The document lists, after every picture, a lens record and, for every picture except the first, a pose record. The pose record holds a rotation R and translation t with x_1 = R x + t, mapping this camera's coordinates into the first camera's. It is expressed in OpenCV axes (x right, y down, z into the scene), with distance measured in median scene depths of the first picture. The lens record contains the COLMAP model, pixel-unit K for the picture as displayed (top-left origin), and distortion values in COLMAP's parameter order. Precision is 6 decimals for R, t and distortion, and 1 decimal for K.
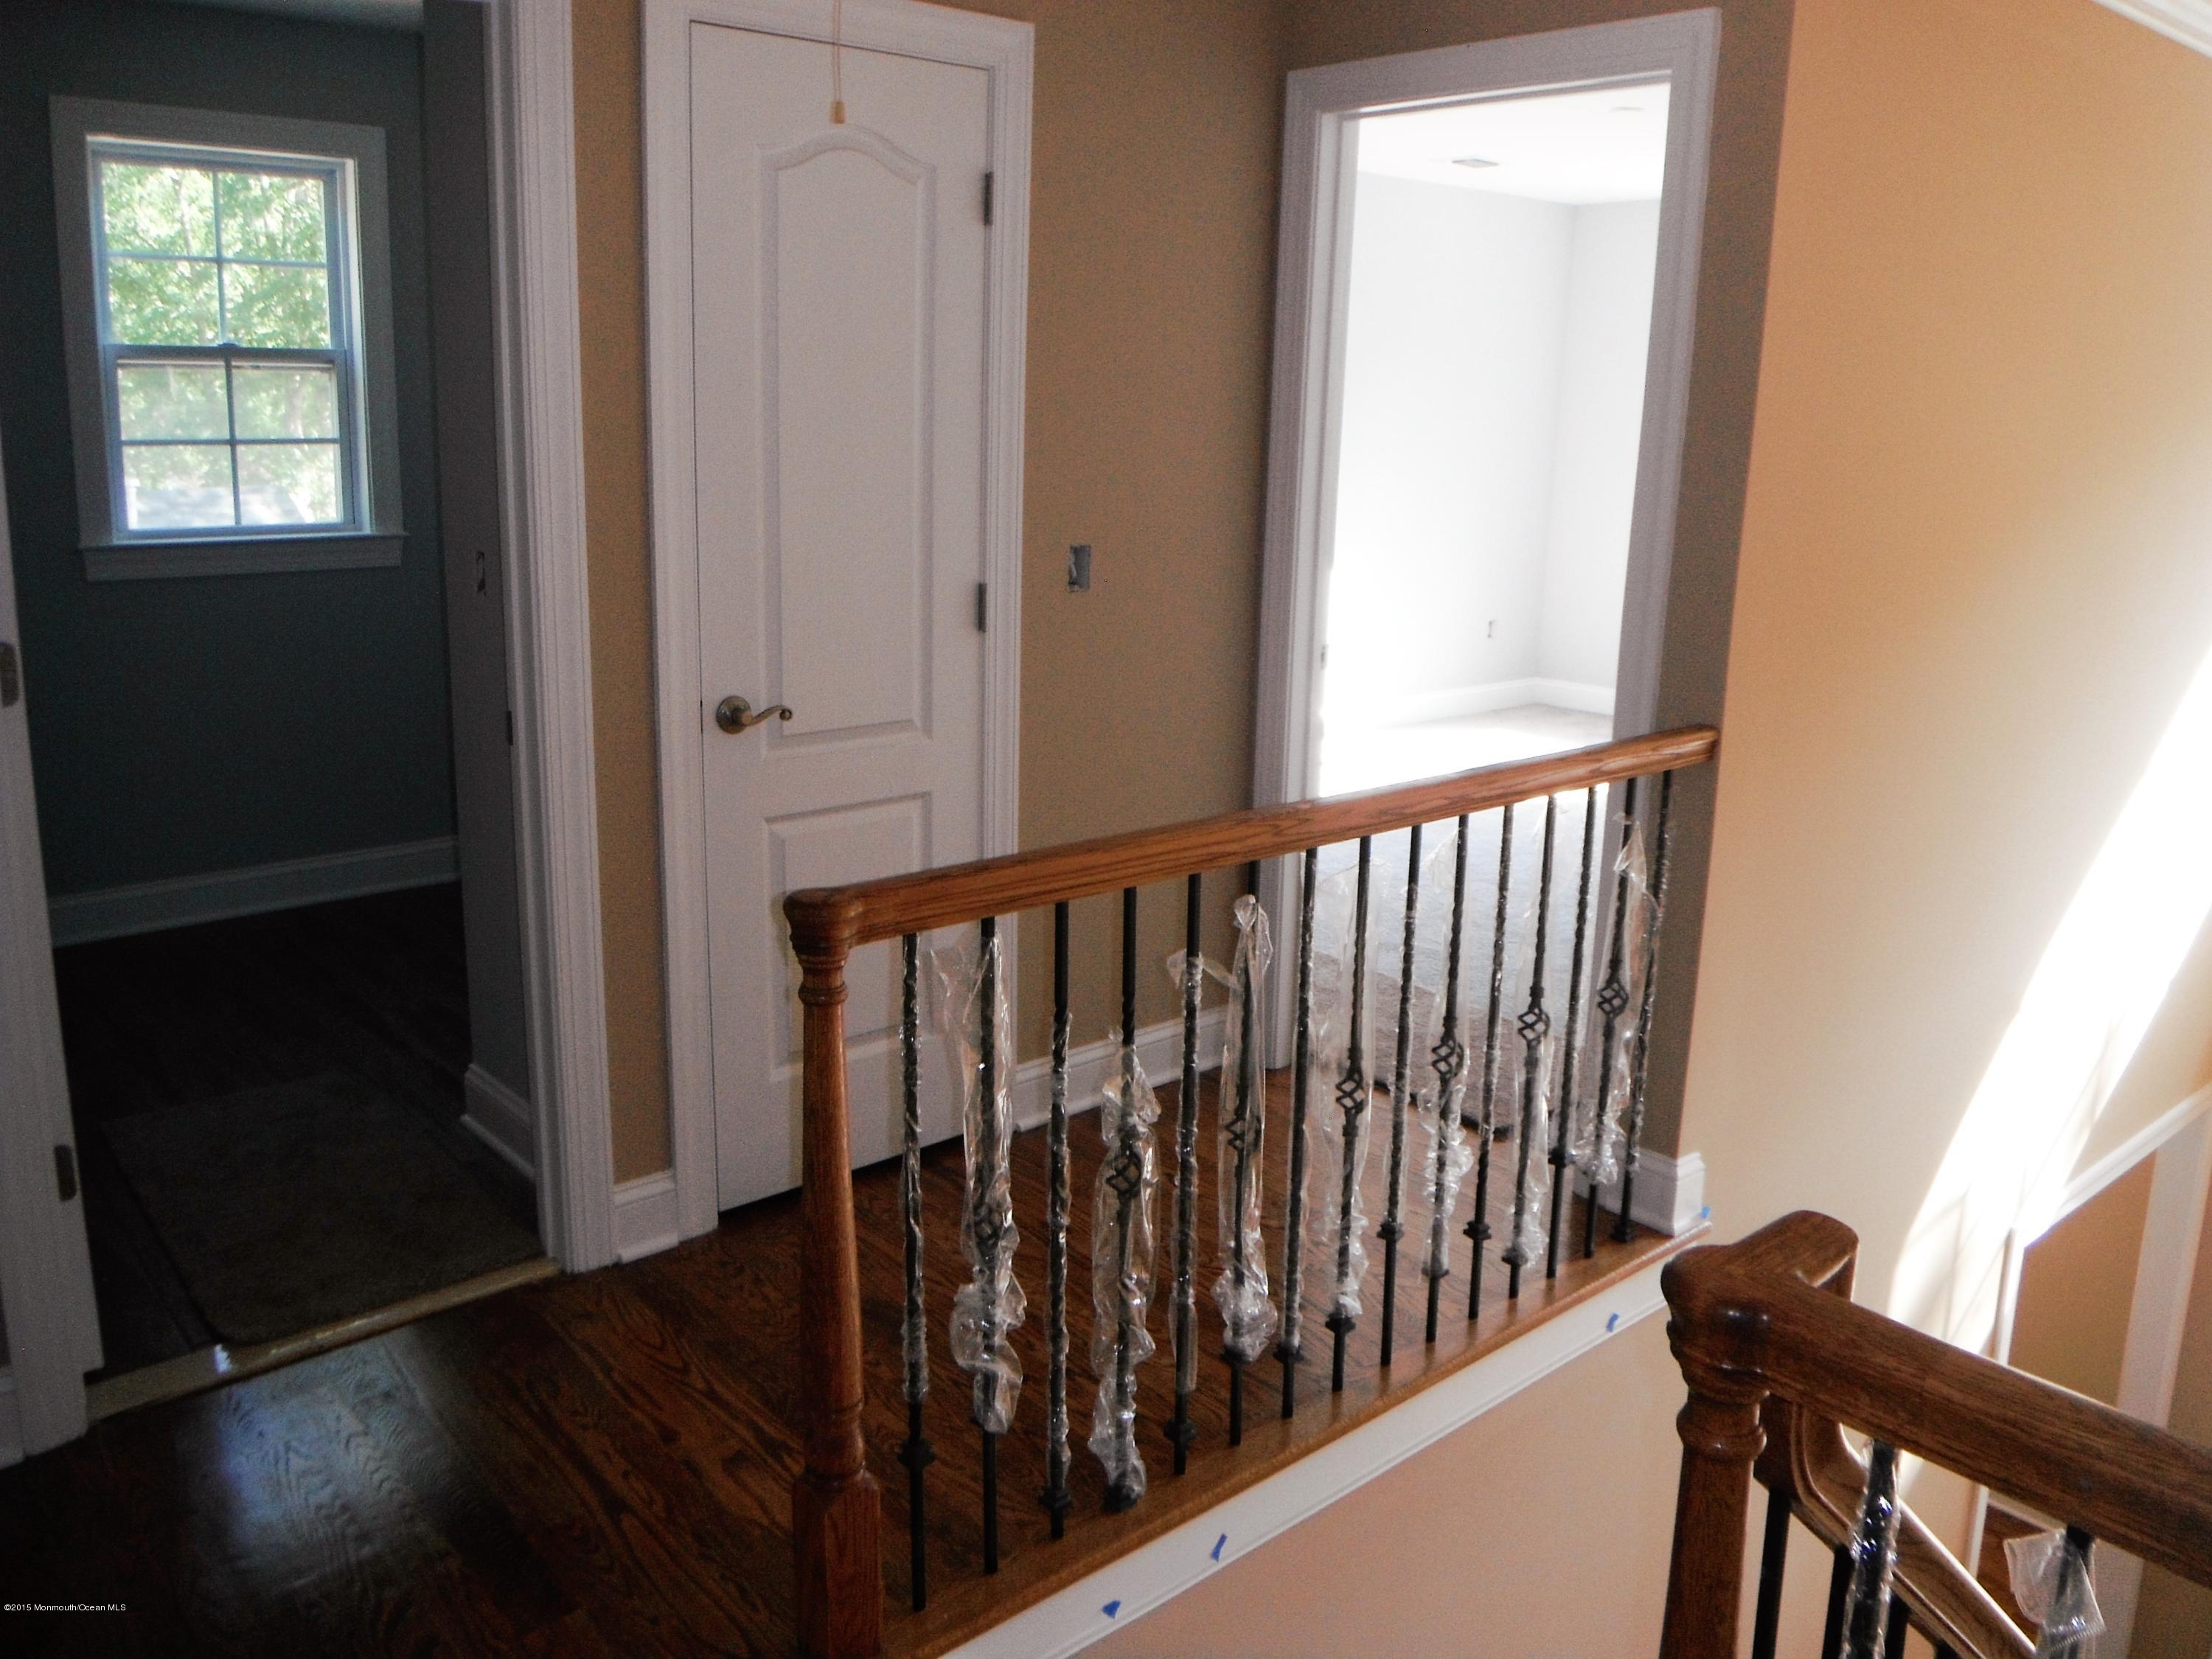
lens RADIAL K [[1791.0, 0, 1065.2], [0, 1791.0, 827.8], [0, 0, 1]] dist [-0.020176, -0.016129]
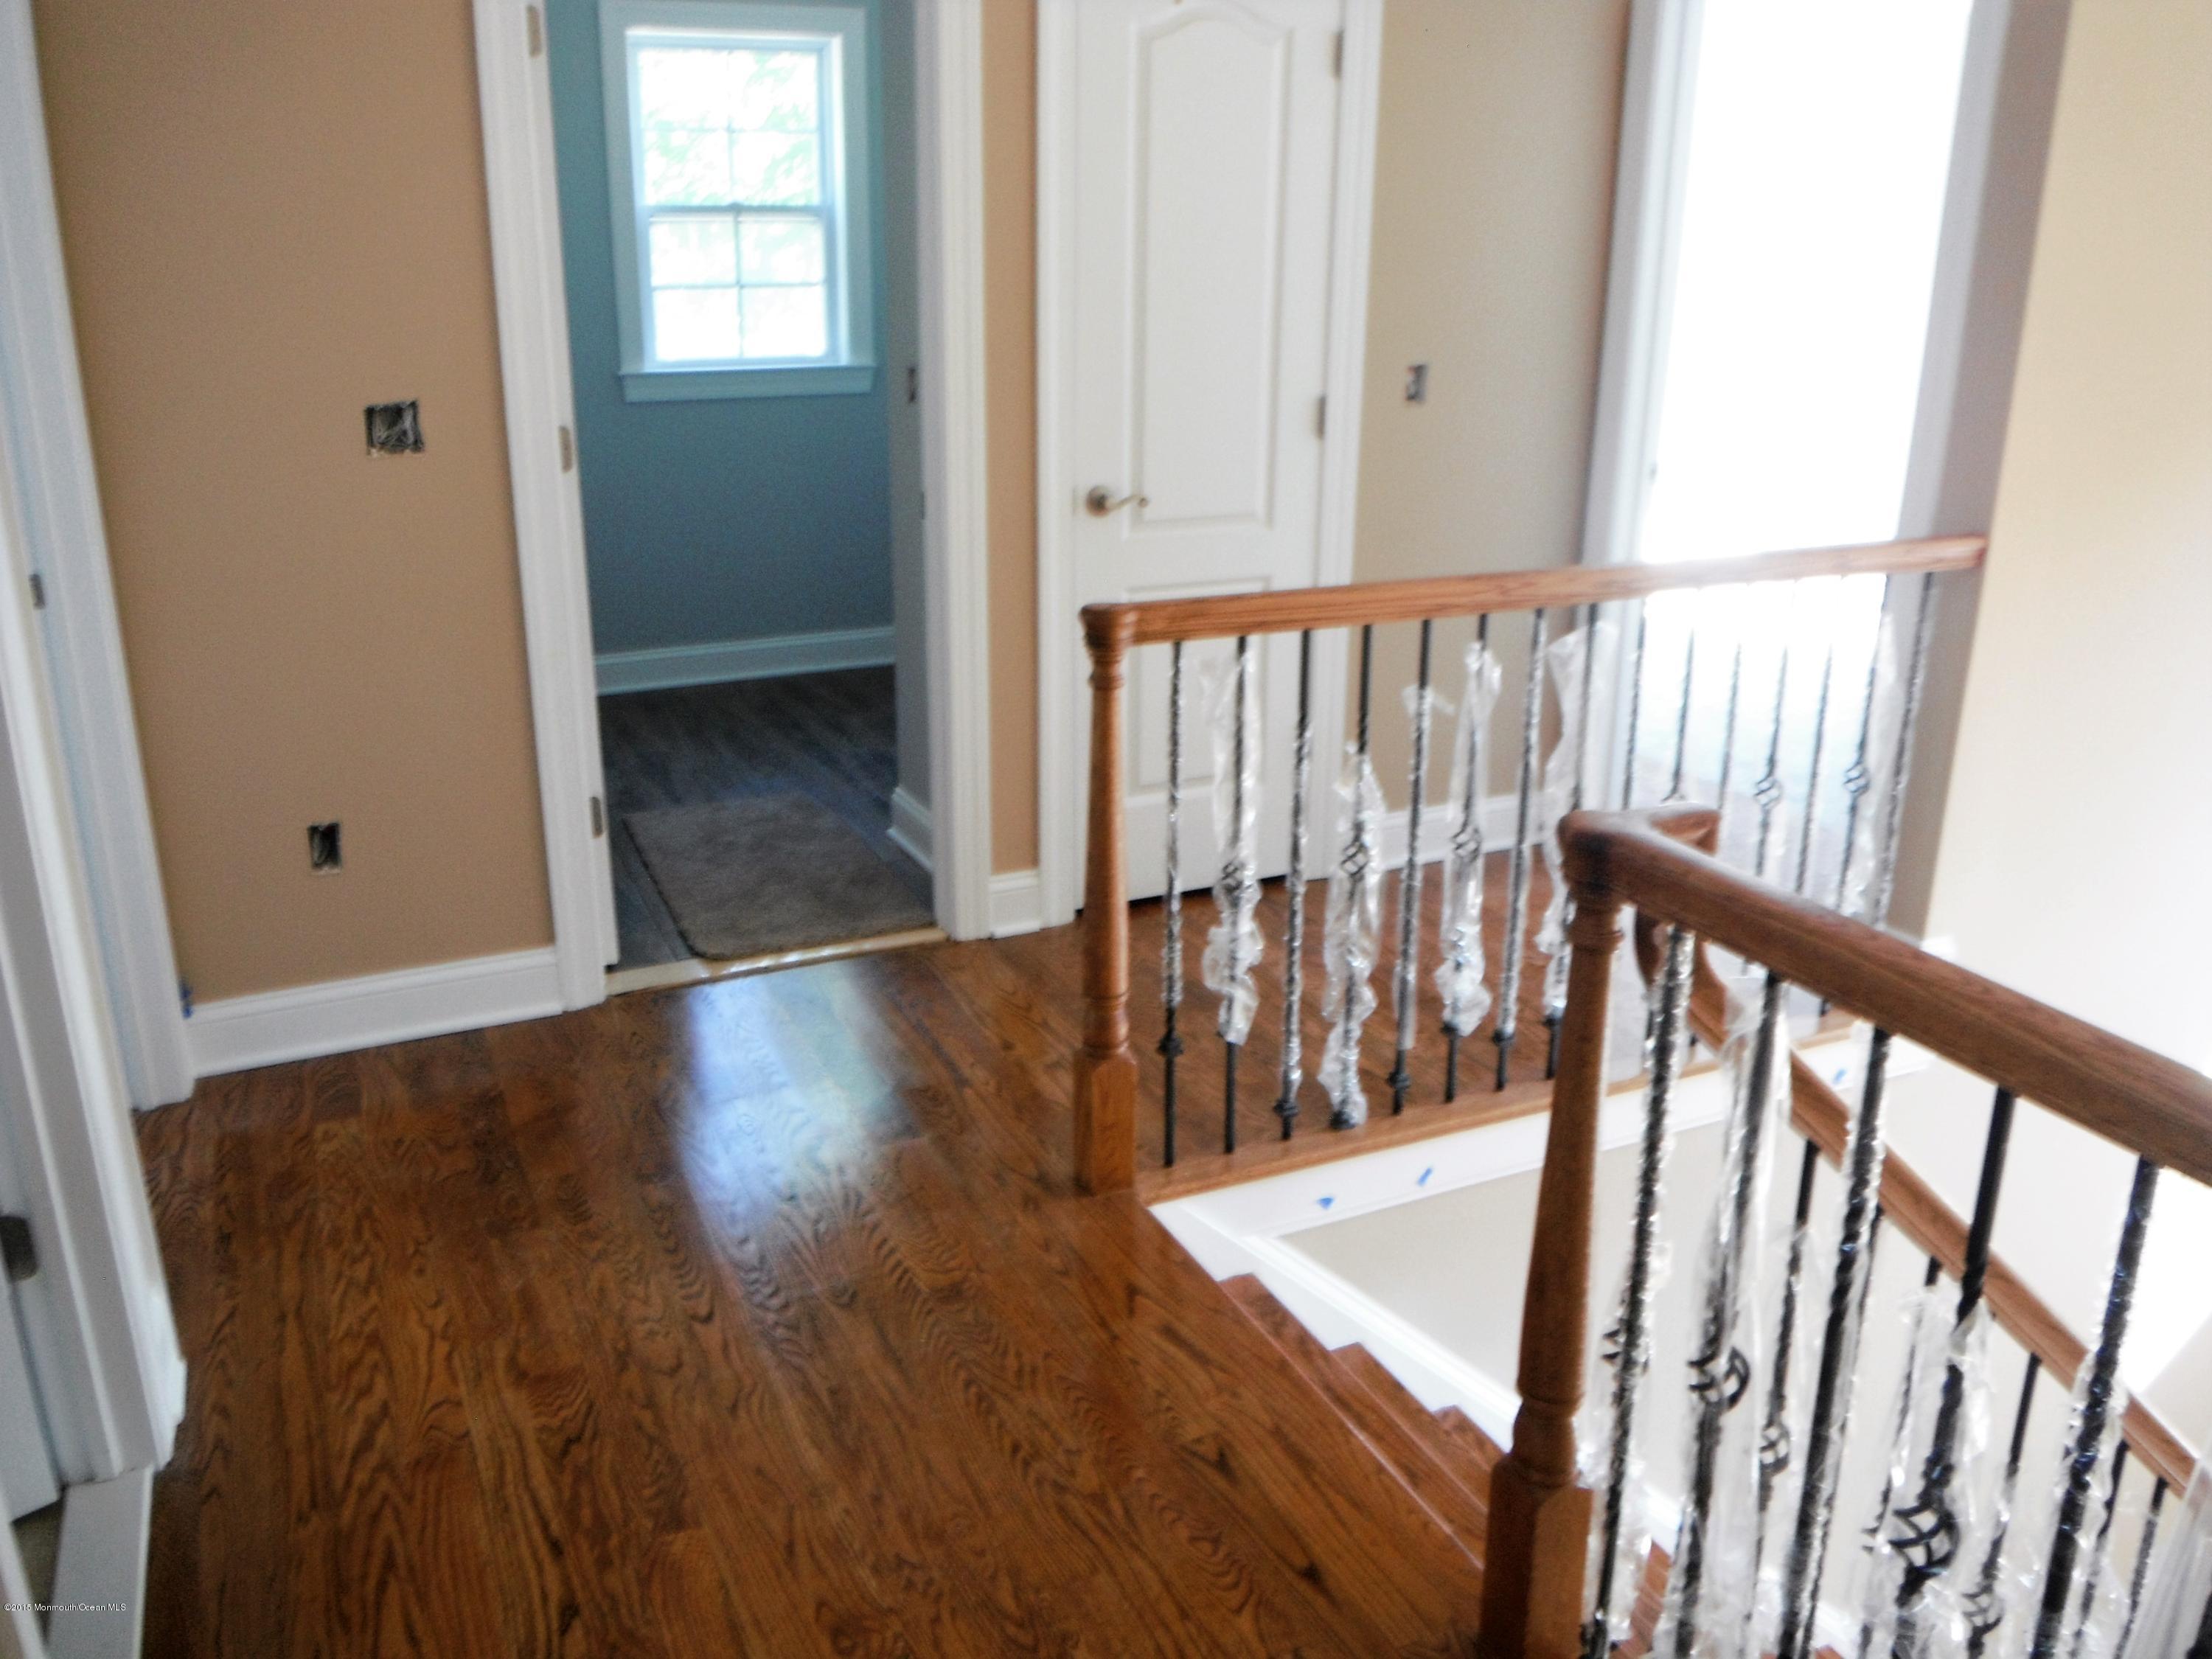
lens RADIAL K [[1706.4, 0, 1032.9], [0, 1706.4, 833.0], [0, 0, 1]] dist [-0.006196, -0.004983]
pose [[0.961828, 0.074951, -0.263191, 0.114278], [-0.050065, 0.993724, 0.100028, 0.058355], [0.269037, -0.083033, 0.959544, -0.185765]]
